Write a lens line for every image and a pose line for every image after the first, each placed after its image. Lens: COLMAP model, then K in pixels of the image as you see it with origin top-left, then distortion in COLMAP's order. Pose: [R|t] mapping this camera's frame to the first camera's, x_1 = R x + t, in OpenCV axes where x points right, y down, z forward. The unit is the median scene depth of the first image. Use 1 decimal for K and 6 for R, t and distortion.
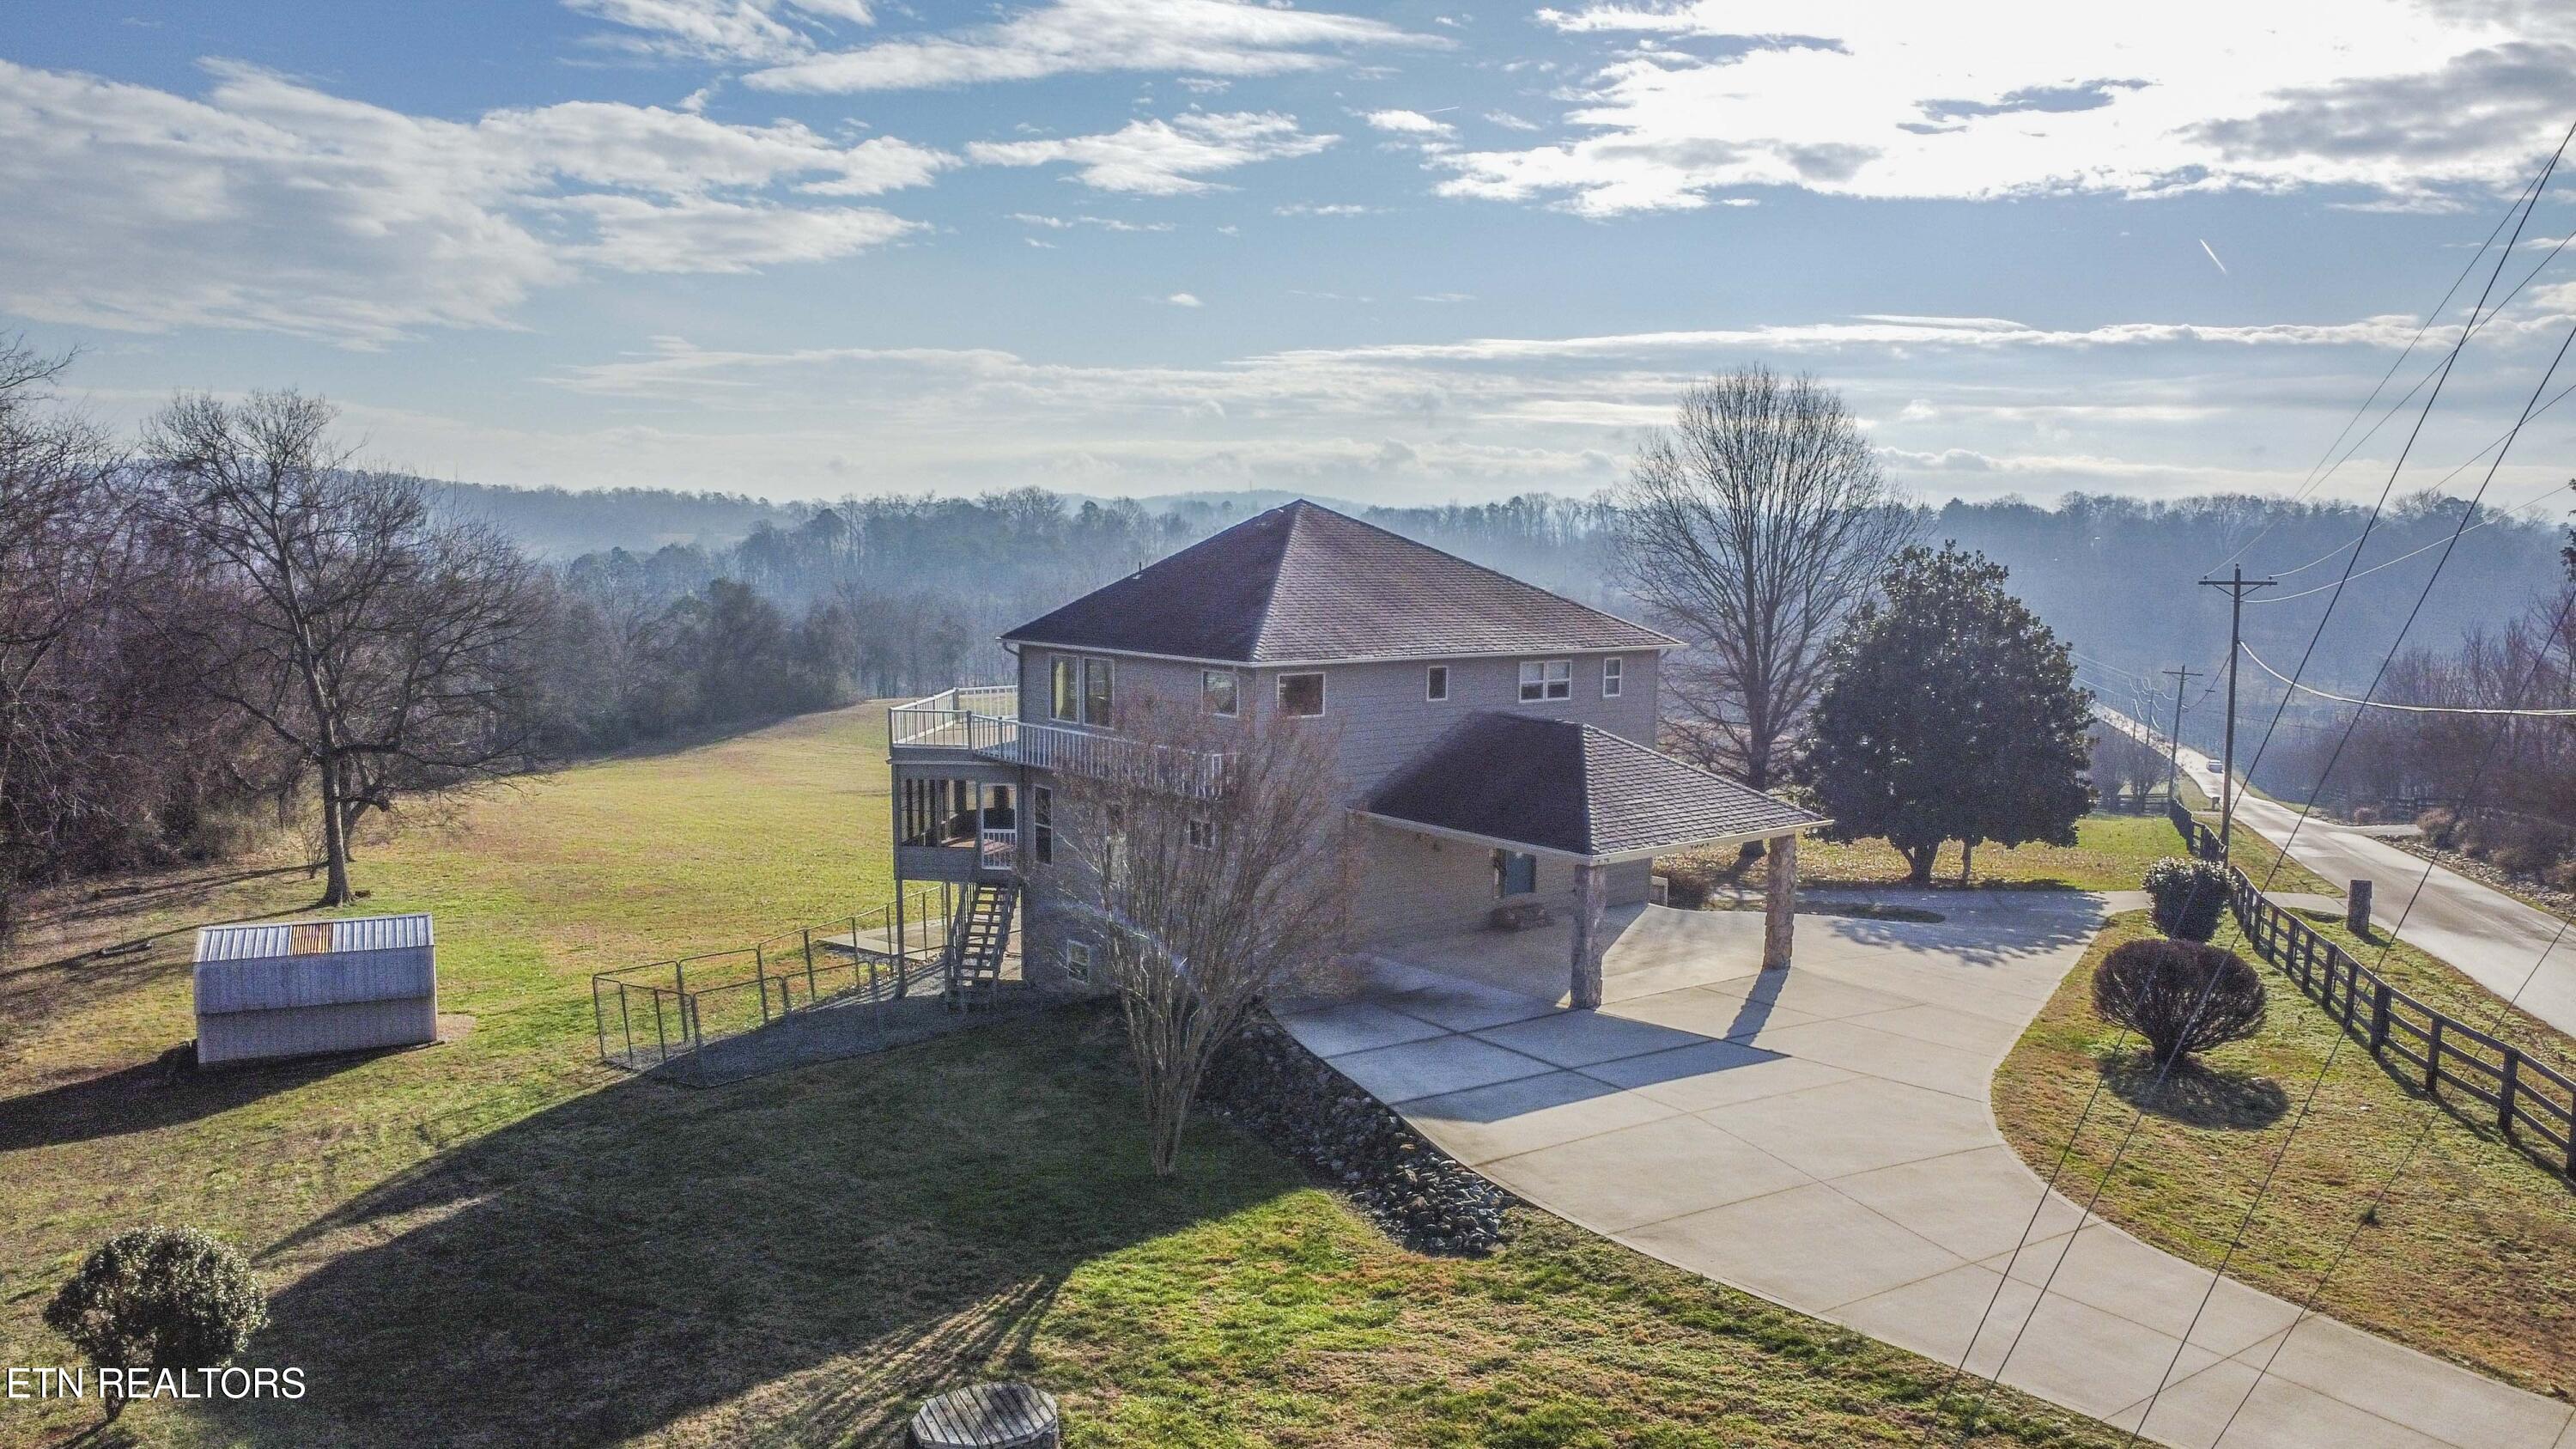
lens RADIAL K [[1906.4, 0, 1267.7], [0, 1906.4, 724.0], [0, 0, 1]] dist [-0.097361, 0.153826]
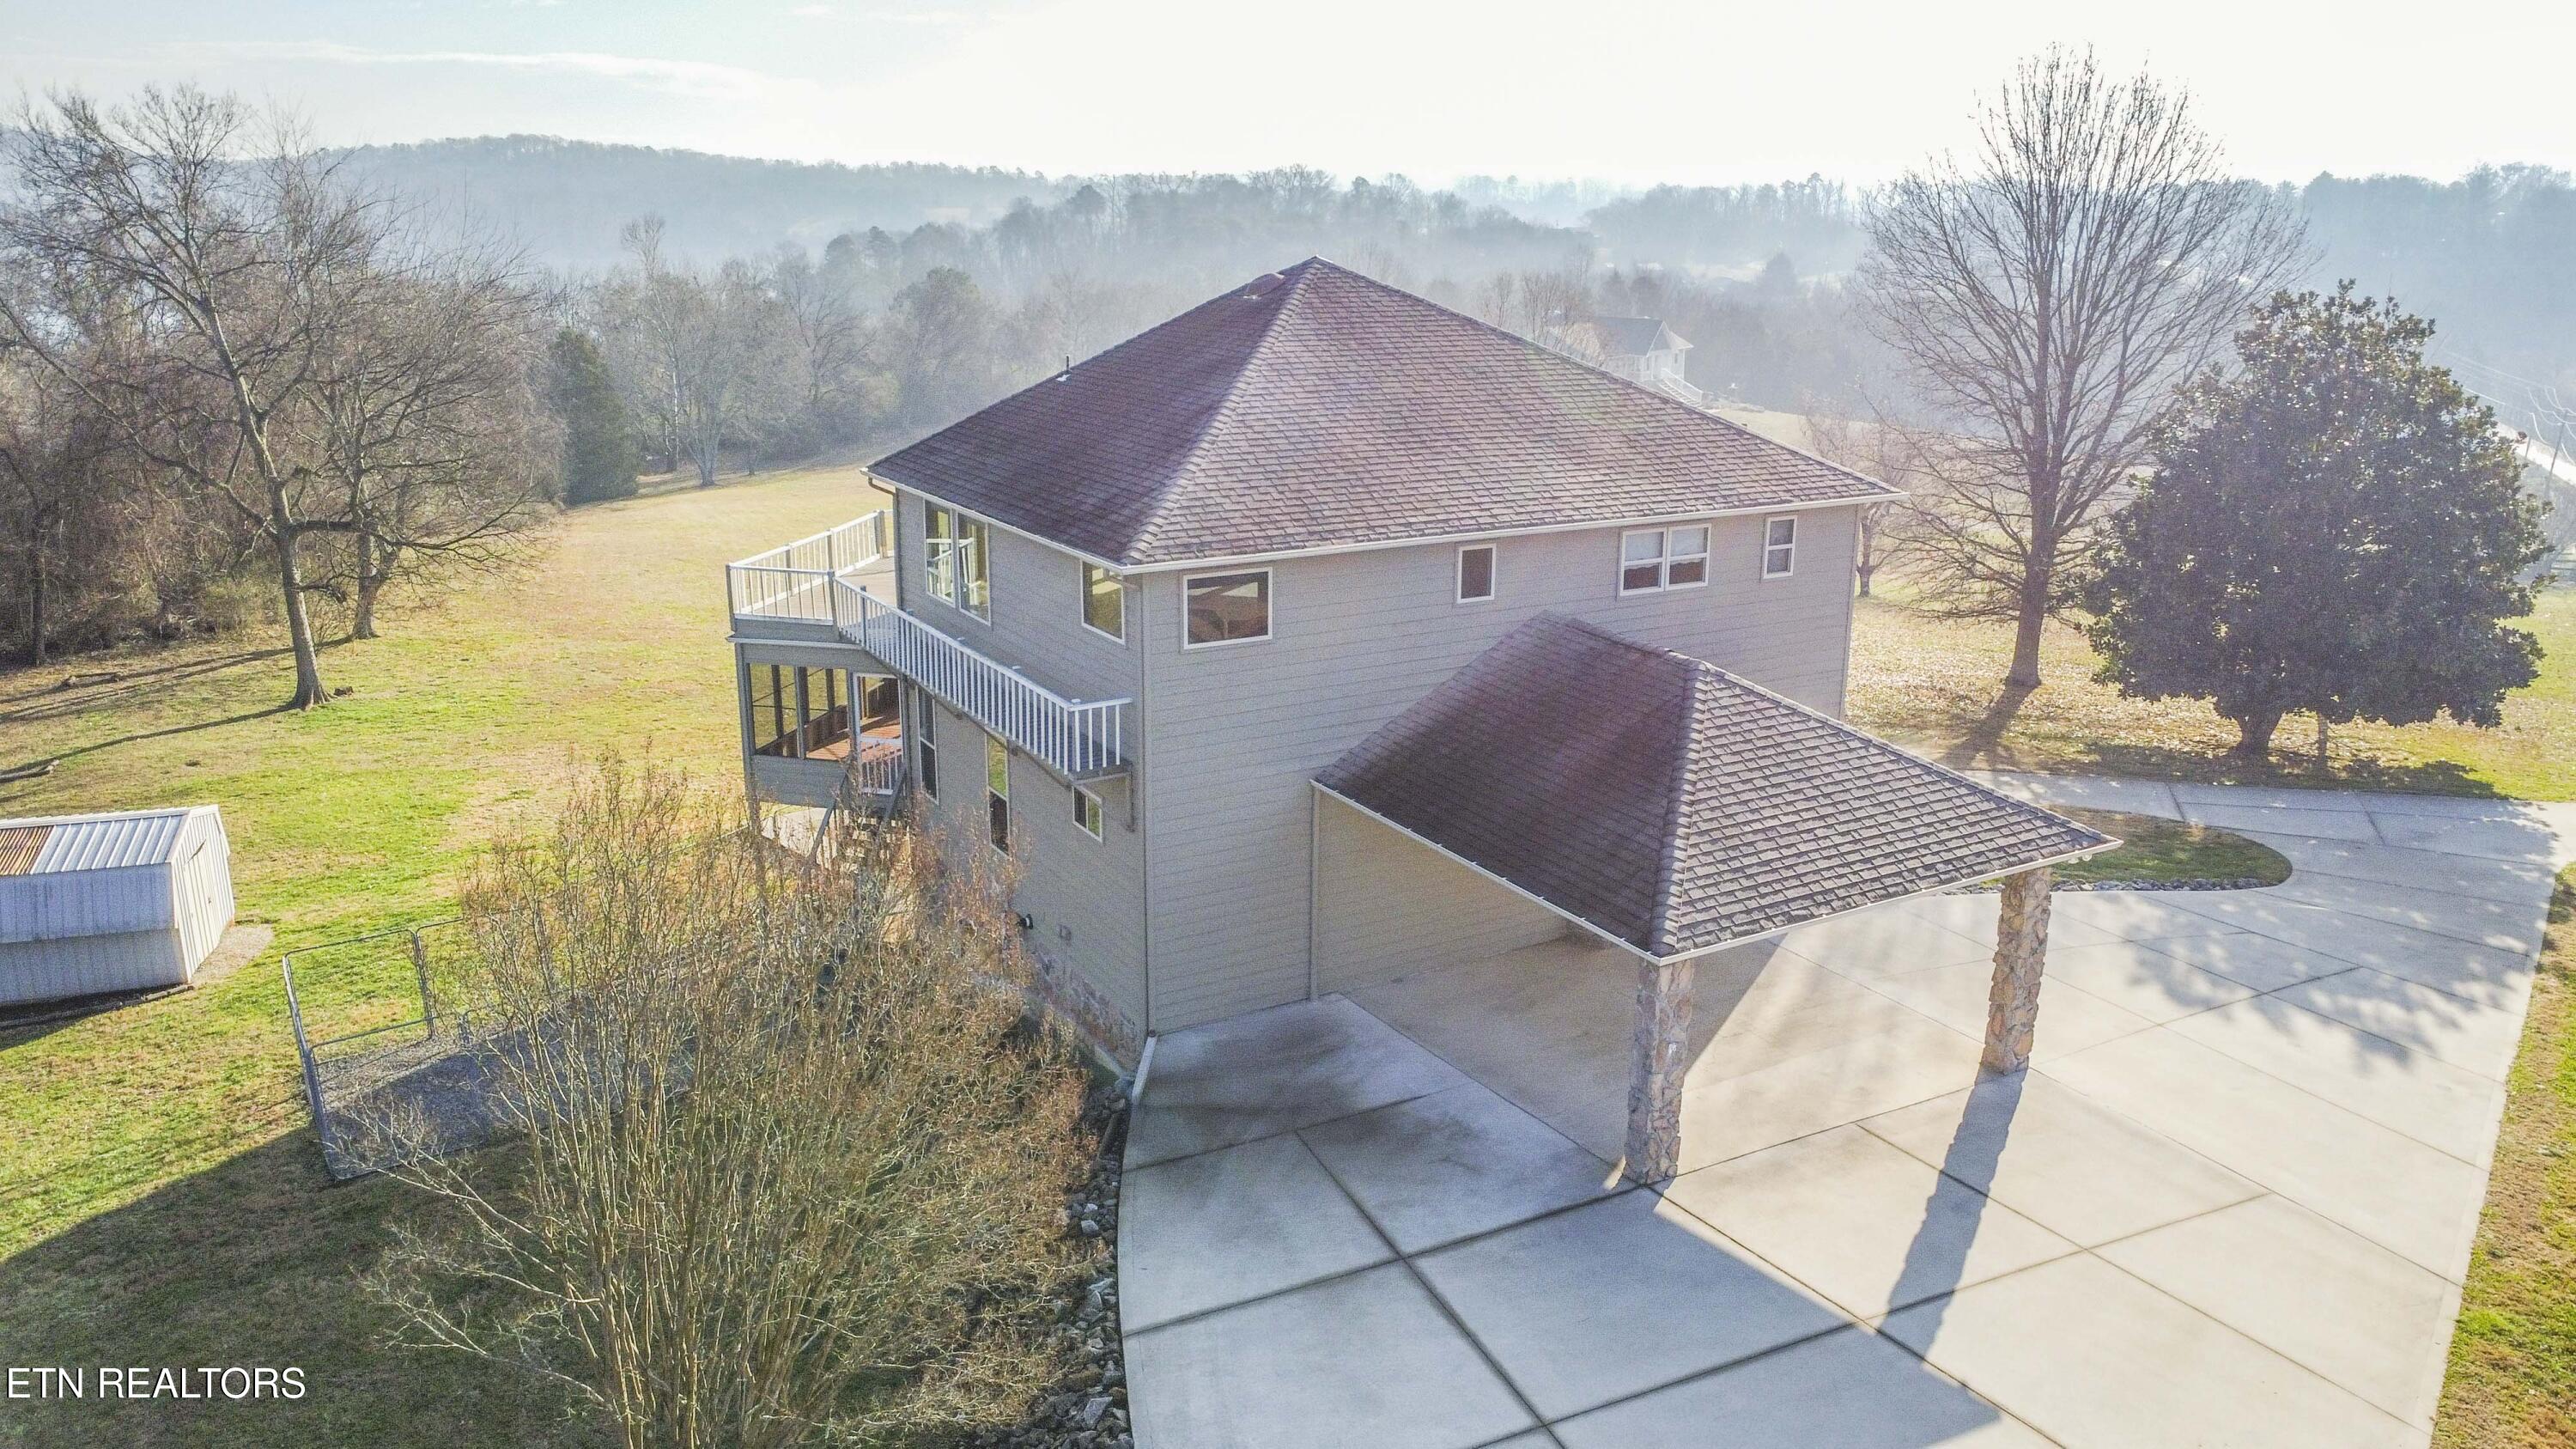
lens RADIAL K [[1906.4, 0, 1267.7], [0, 1906.4, 724.0], [0, 0, 1]] dist [-0.097361, 0.153826]
pose [[0.989342, 0.033491, -0.141707, 0.069827], [-0.009380, 0.985827, 0.167504, -0.048002], [0.145309, -0.164390, 0.975634, 0.234012]]
